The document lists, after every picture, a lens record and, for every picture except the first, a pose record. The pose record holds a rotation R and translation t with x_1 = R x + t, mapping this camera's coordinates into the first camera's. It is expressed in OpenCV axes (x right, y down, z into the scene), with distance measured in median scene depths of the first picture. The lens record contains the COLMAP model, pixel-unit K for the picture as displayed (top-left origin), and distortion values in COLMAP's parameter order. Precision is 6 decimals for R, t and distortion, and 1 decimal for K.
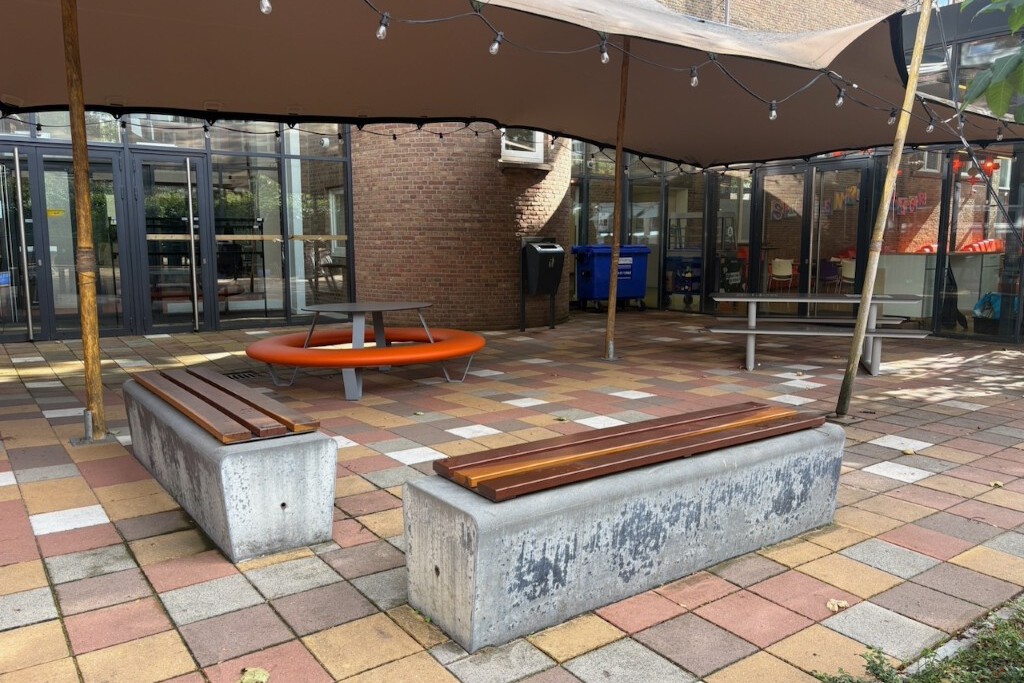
lens RADIAL K [[766.4, 0, 511.8], [0, 766.4, 342.0], [0, 0, 1]] dist [0.005747, -0.003241]
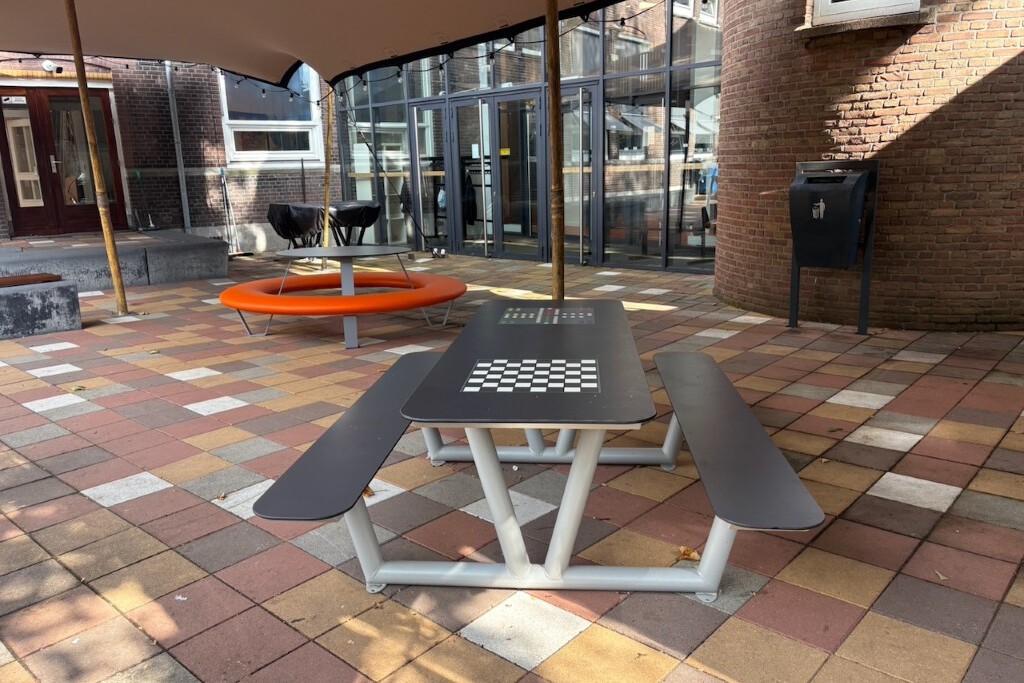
lens RADIAL K [[766.4, 0, 511.6], [0, 766.4, 341.4], [0, 0, 1]] dist [0.005747, -0.003241]
pose [[0.198662, 0.203005, -0.958813, 0.538452], [-0.104881, 0.977098, 0.185146, -0.088534], [0.974440, 0.063780, 0.215404, 0.668427]]
